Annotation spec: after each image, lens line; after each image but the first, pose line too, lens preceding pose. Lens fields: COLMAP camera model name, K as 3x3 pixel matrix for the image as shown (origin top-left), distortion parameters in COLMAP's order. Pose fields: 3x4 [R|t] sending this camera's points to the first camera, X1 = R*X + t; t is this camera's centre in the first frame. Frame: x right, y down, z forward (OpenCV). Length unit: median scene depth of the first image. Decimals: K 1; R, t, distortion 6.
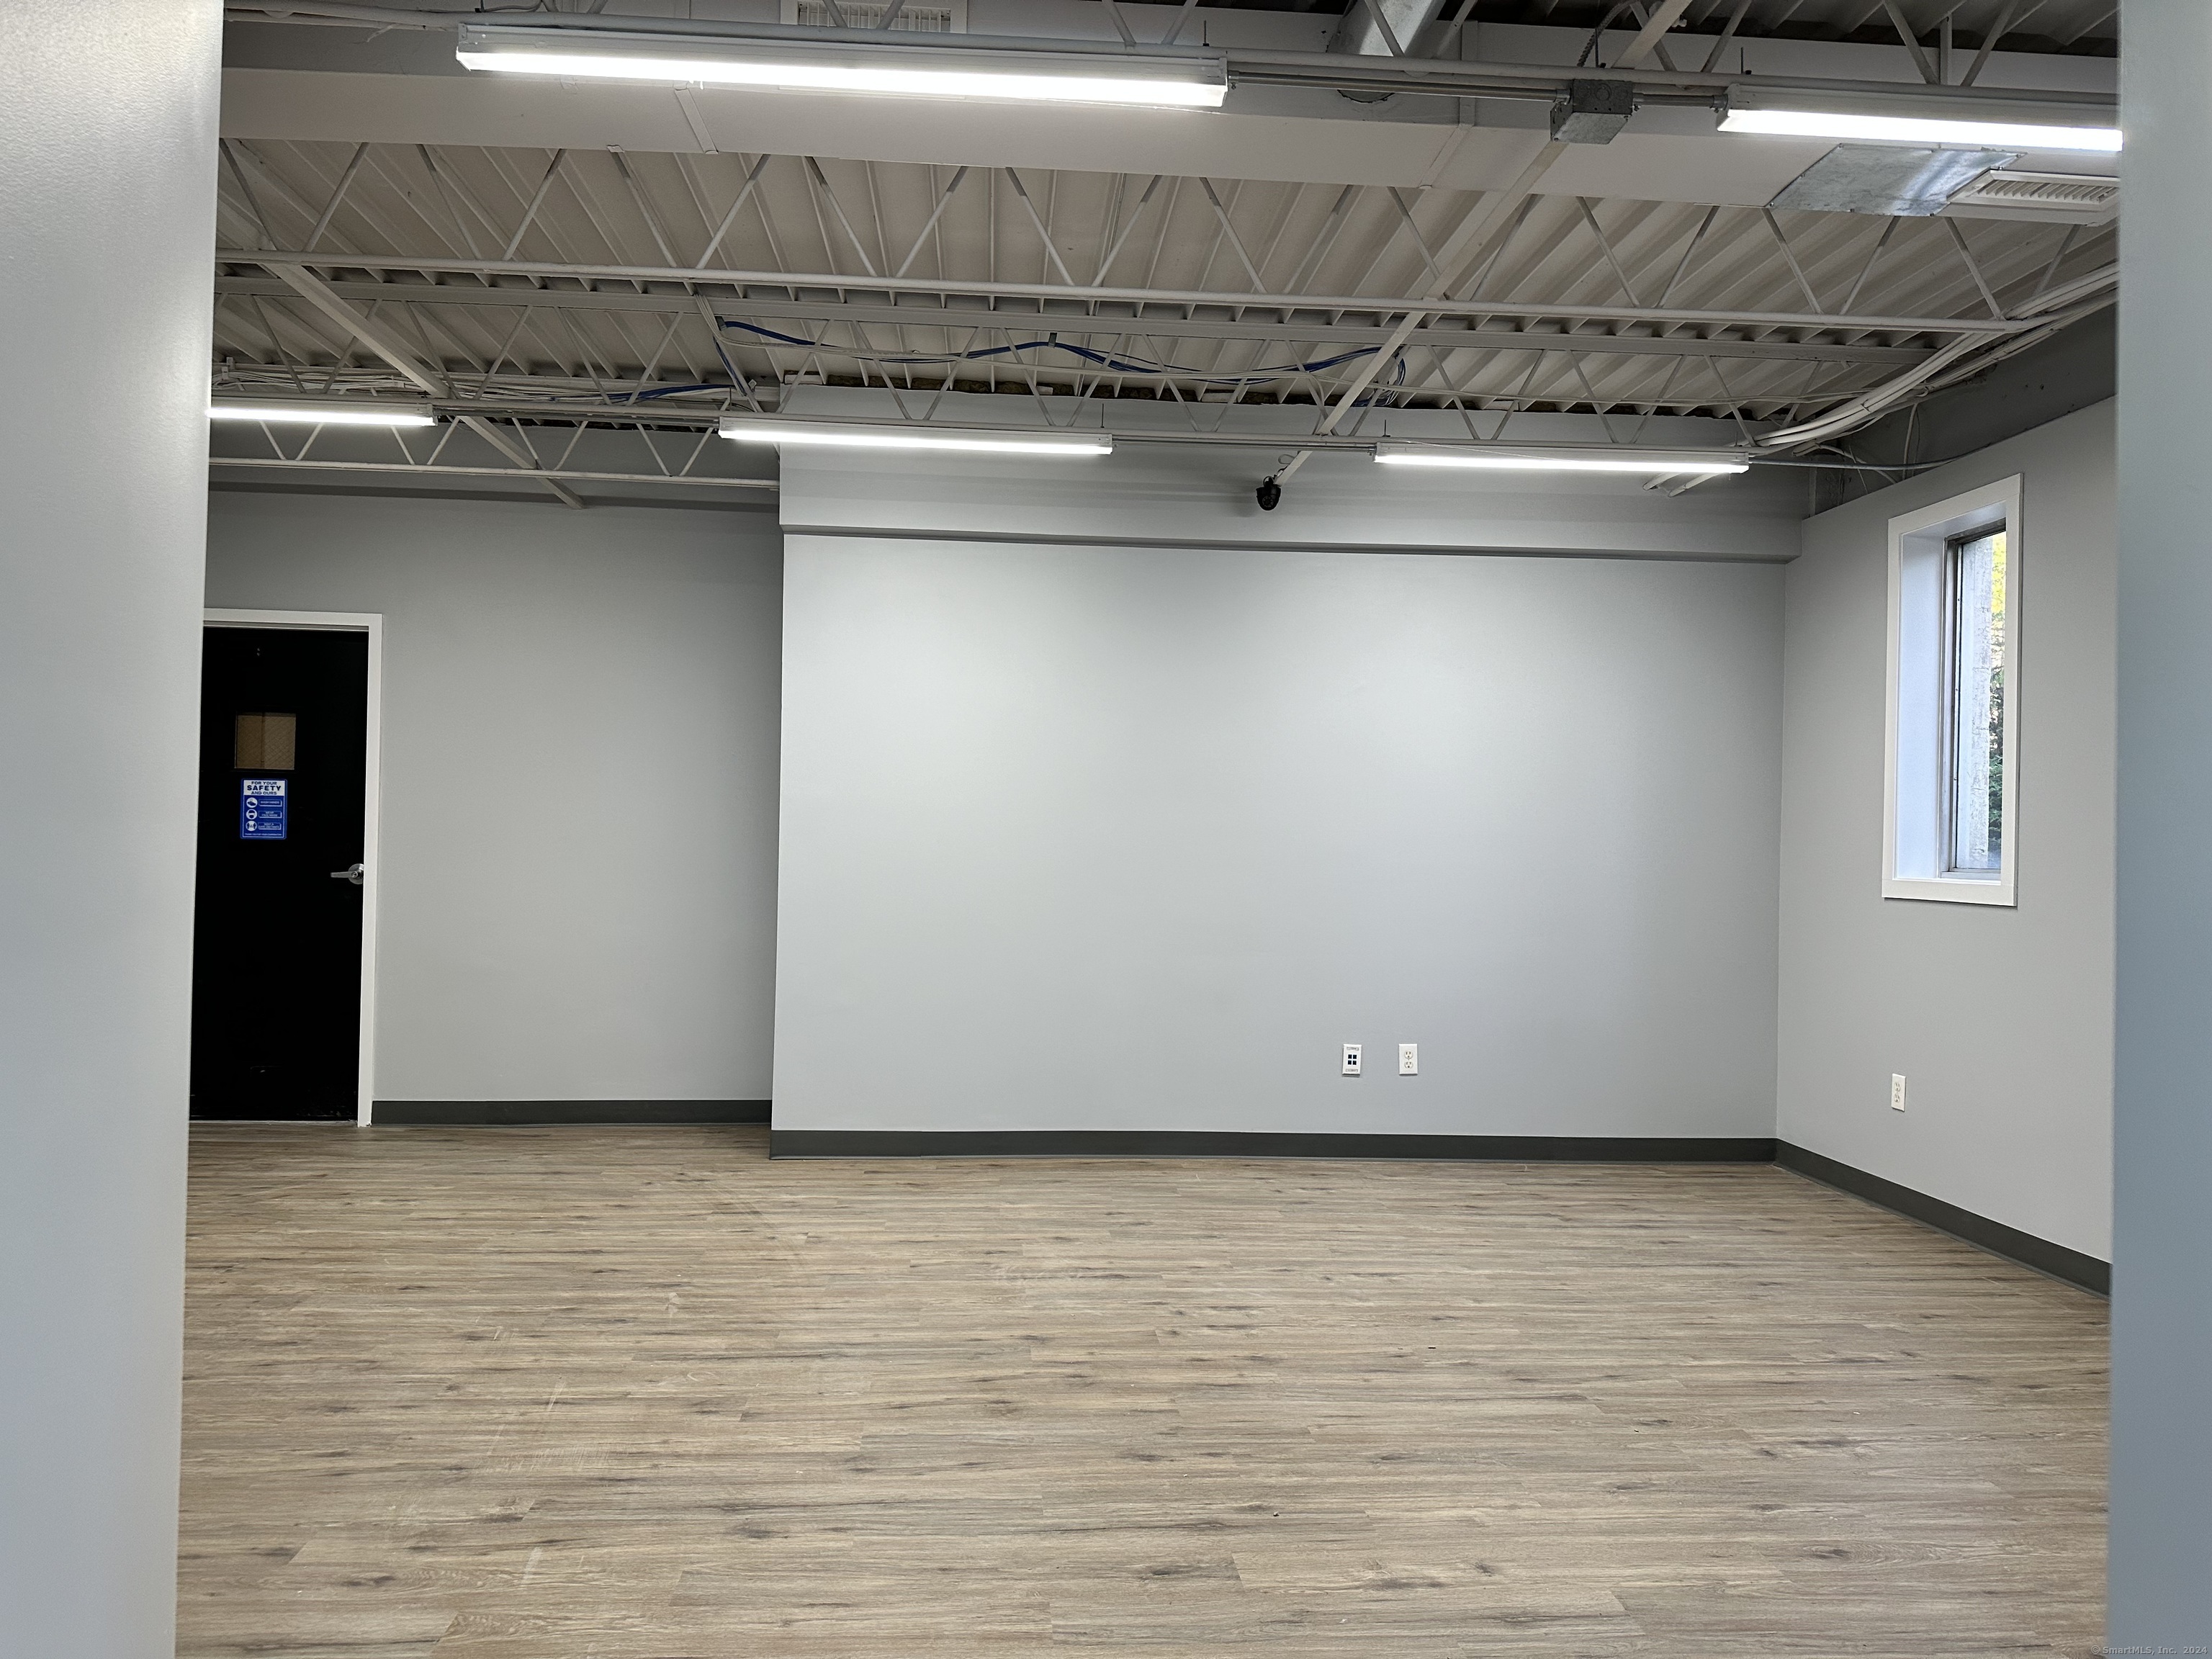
lens RADIAL K [[1546.5, 0, 1102.4], [0, 1546.5, 830.3], [0, 0, 1]] dist [0.057438, -0.067942]
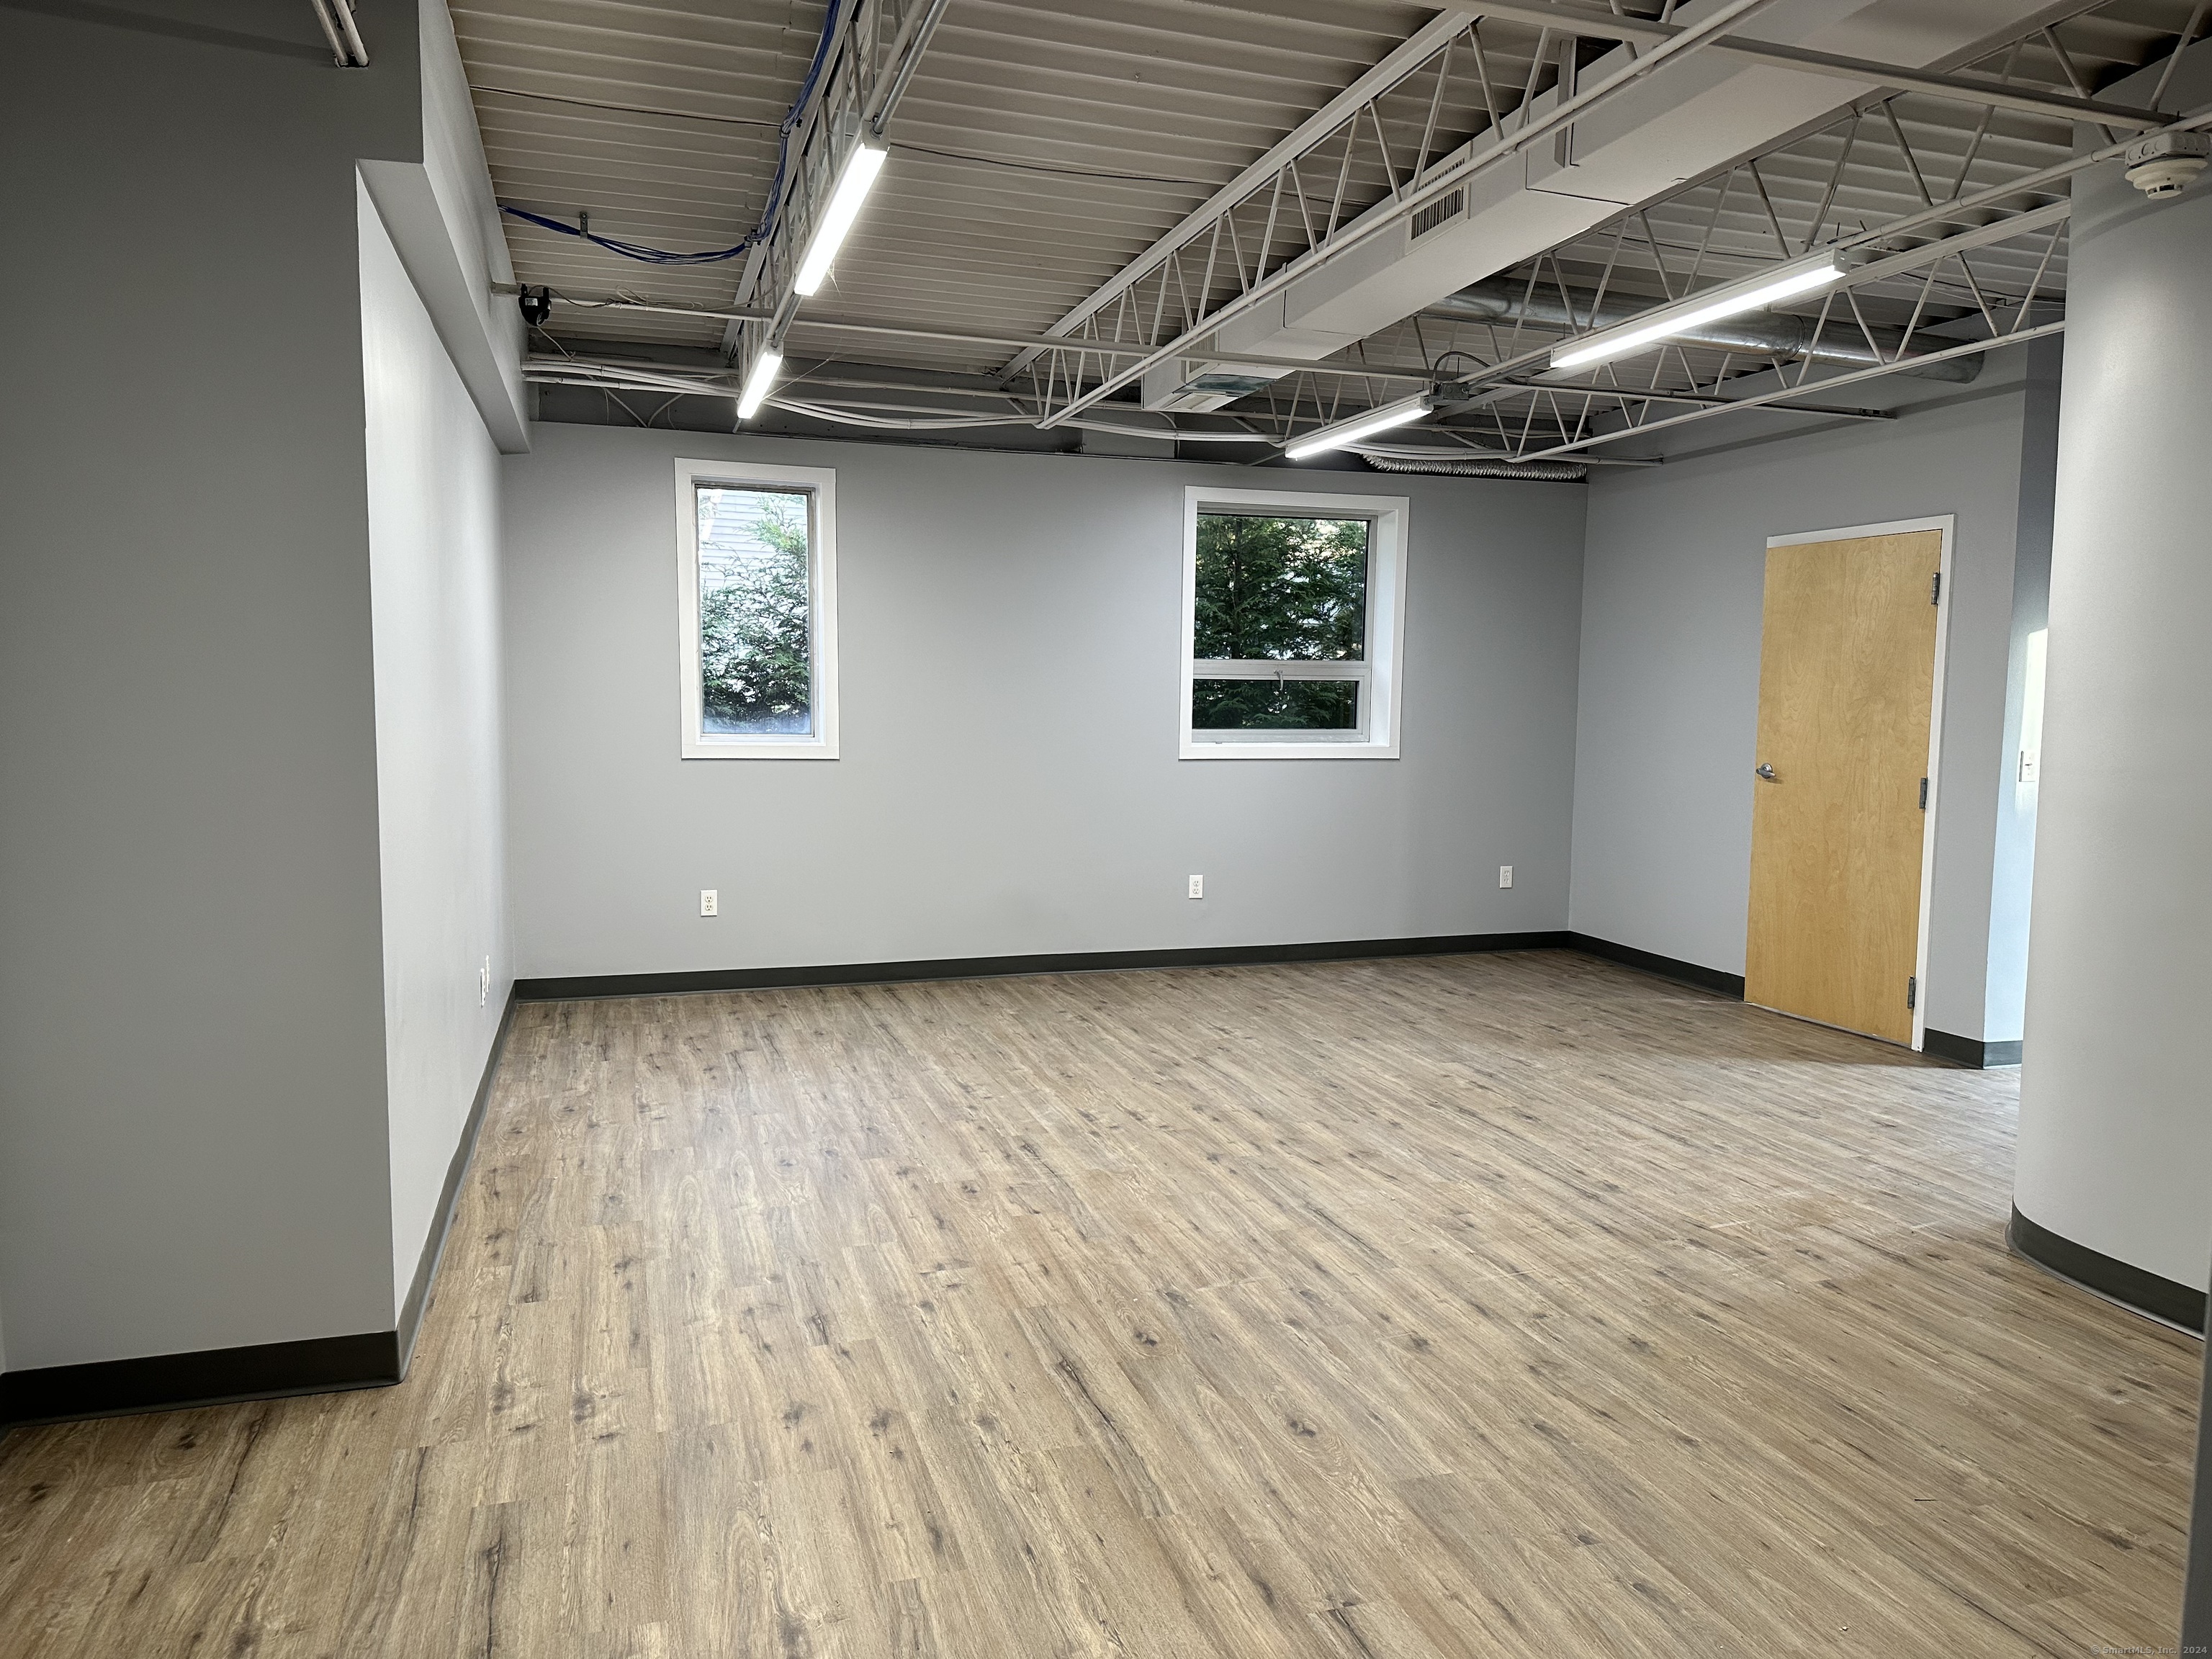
lens RADIAL K [[1546.5, 0, 1109.6], [0, 1546.5, 830.2], [0, 0, 1]] dist [0.057438, -0.067942]
pose [[-0.227359, -0.108450, 0.967753, -1.265486], [-0.019192, 0.994085, 0.106892, -0.062228], [-0.973622, 0.005729, -0.228096, 1.458129]]
